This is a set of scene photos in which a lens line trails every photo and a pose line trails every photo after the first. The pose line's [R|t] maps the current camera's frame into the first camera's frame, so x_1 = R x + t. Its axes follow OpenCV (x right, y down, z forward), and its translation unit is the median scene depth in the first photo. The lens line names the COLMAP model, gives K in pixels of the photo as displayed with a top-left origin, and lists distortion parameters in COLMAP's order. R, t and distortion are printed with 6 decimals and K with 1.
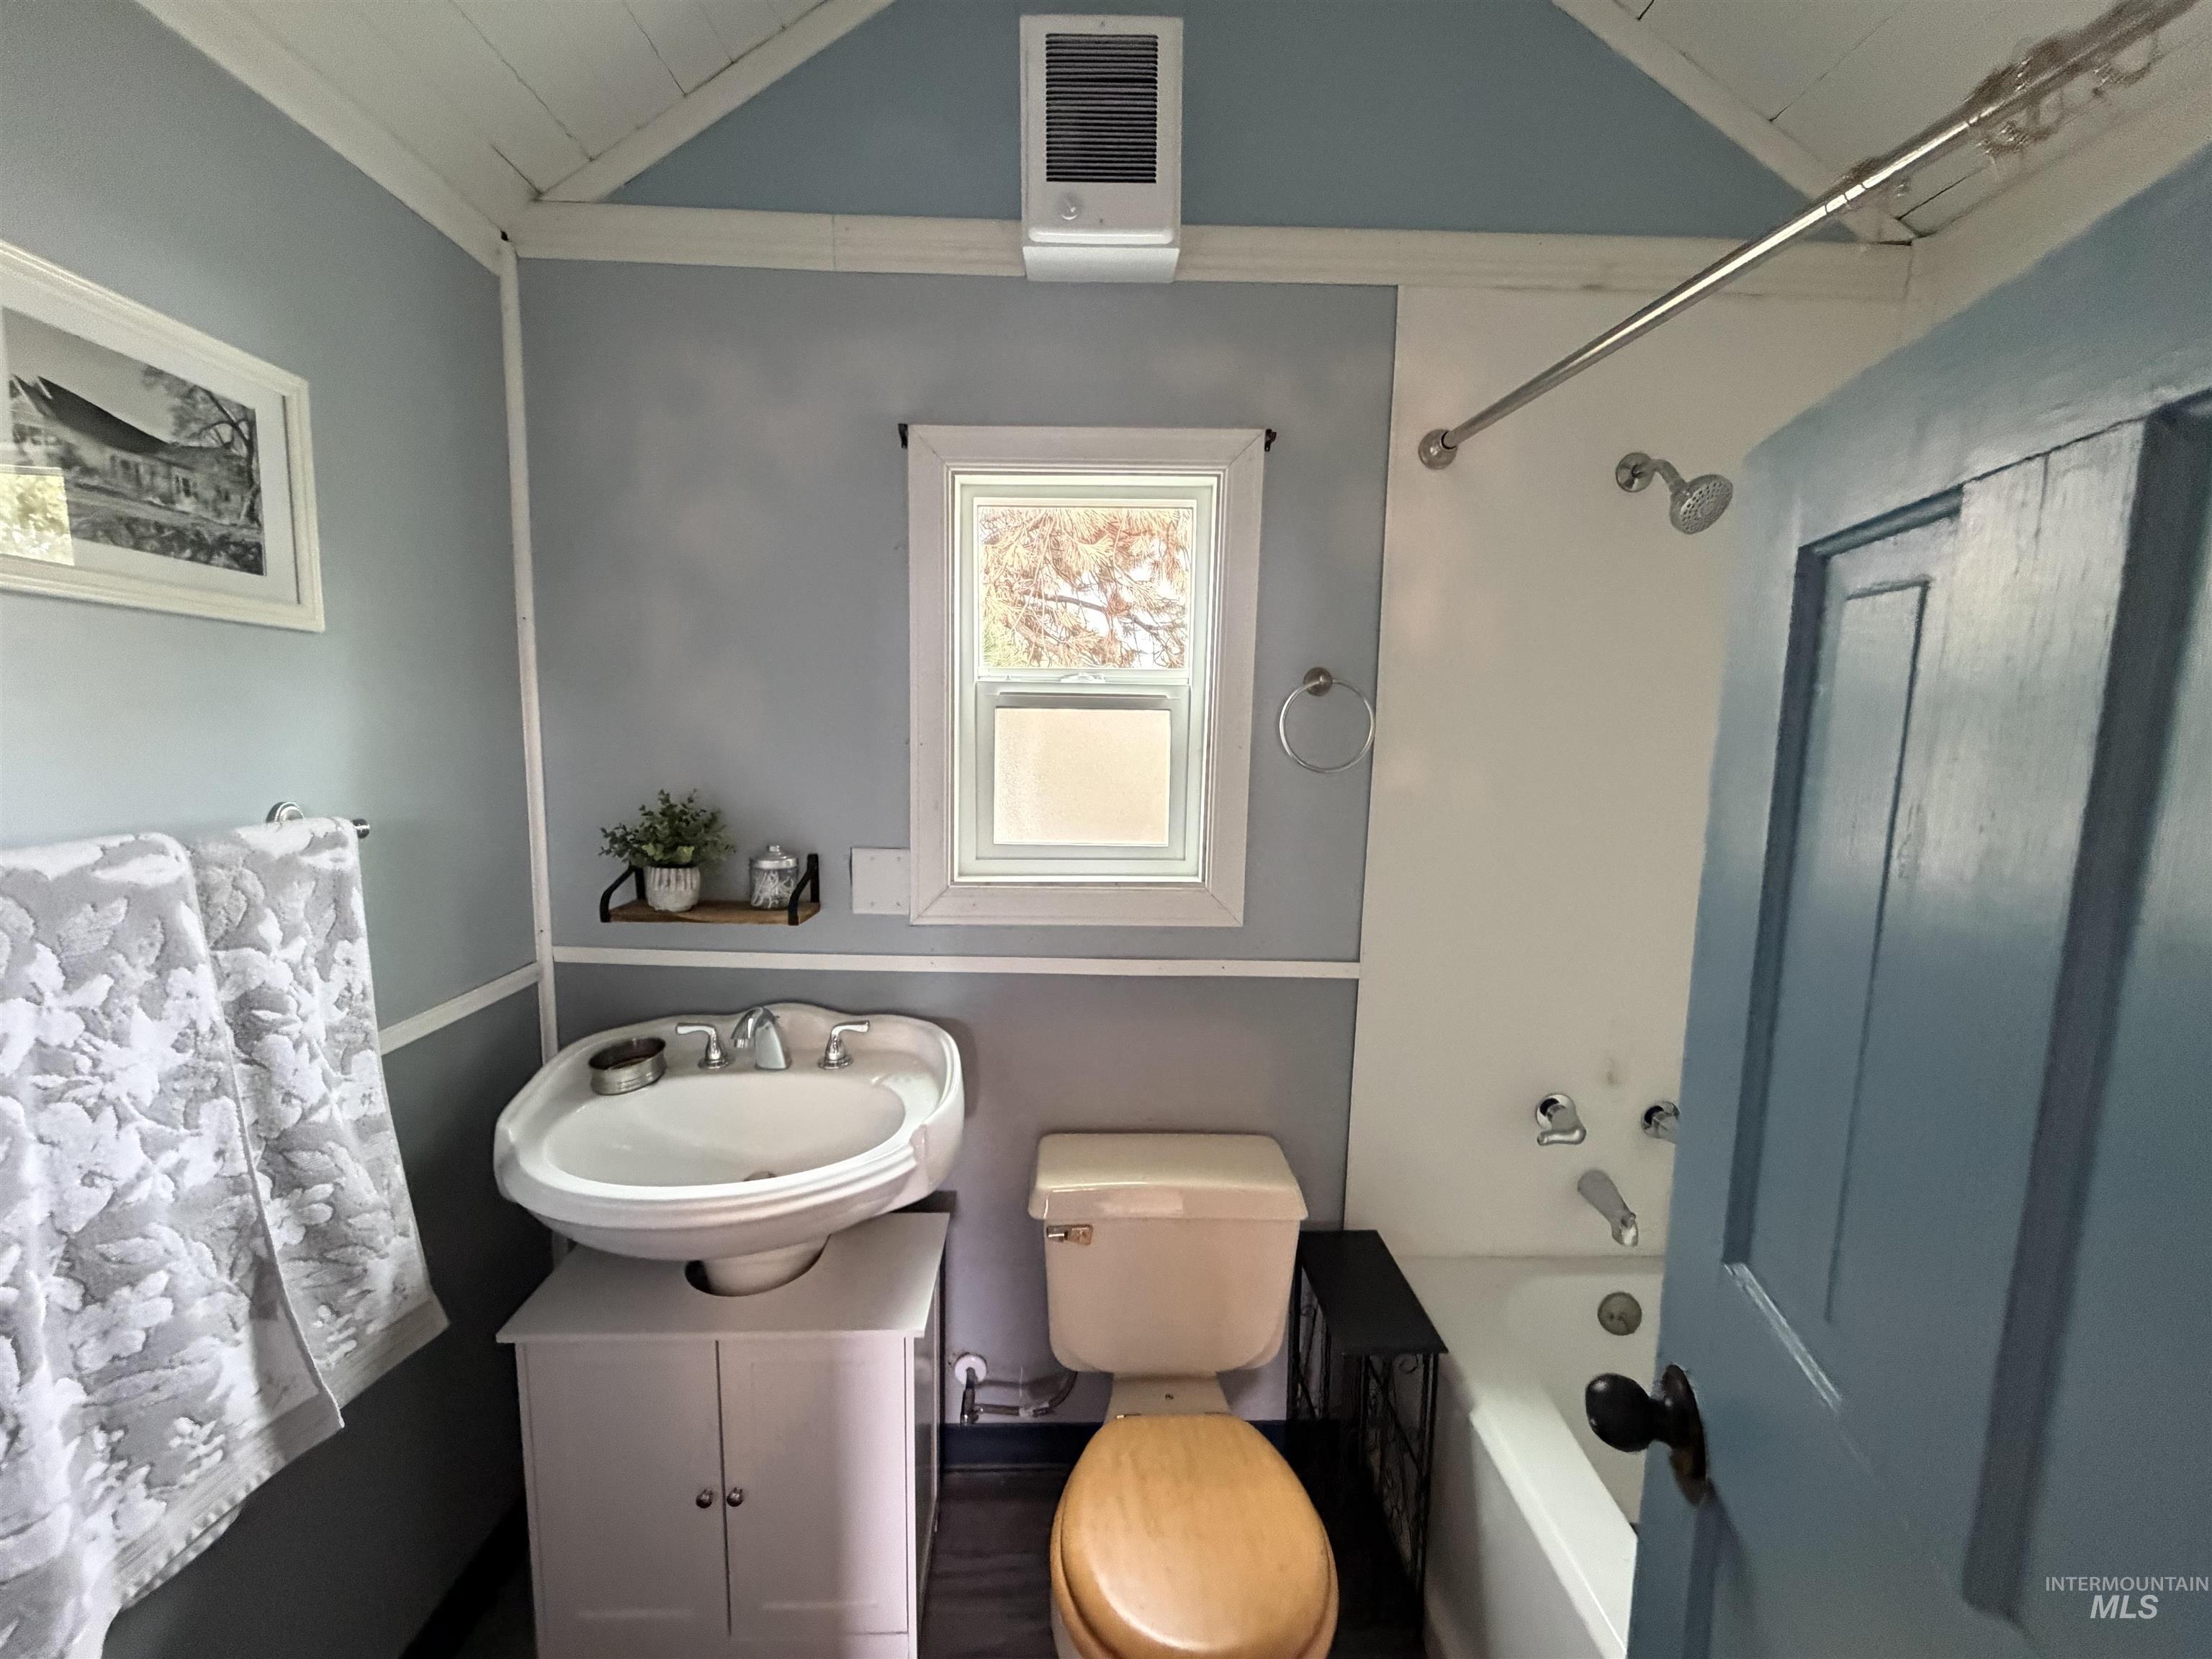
lens RADIAL K [[883.7, 0, 1114.1], [0, 883.7, 838.9], [0, 0, 1]] dist [-0.000492, 0.000175]
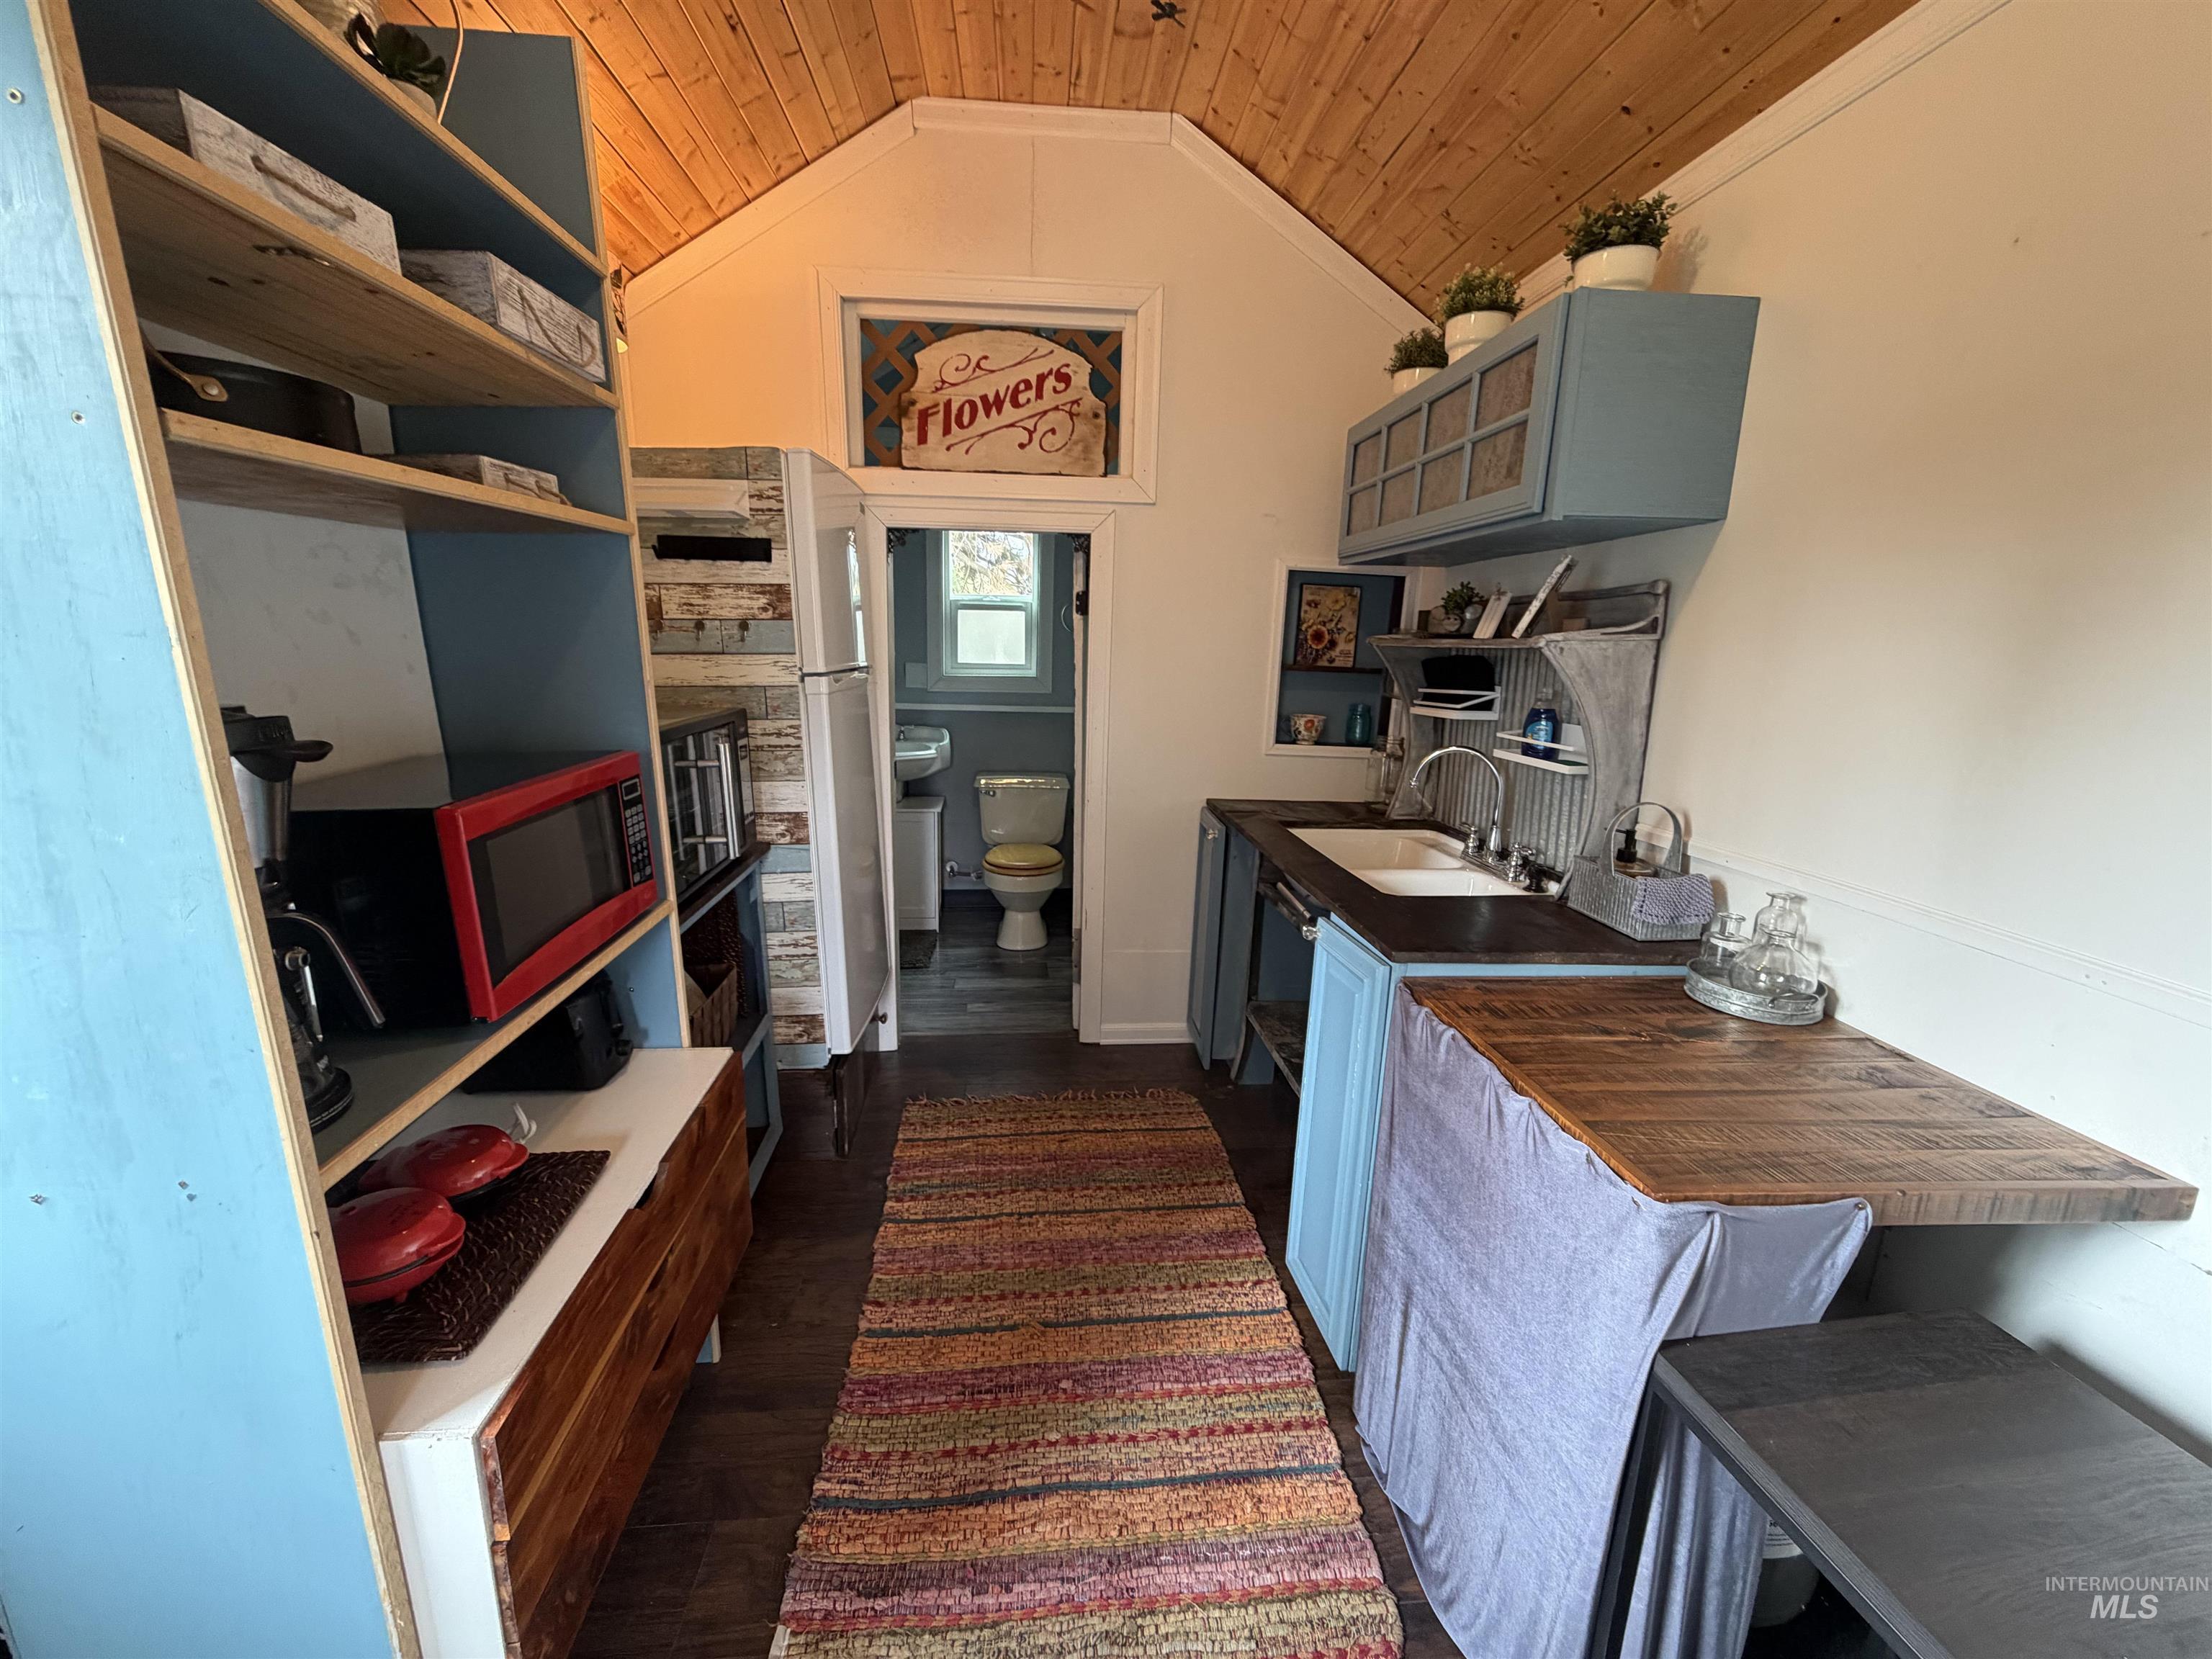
lens RADIAL K [[883.7, 0, 1099.6], [0, 883.7, 844.8], [0, 0, 1]] dist [-0.000492, 0.000175]
pose [[0.998666, -0.008500, 0.050927, 0.175617], [0.002710, 0.993625, 0.112702, 0.302142], [-0.051561, -0.112414, 0.992323, -2.020644]]
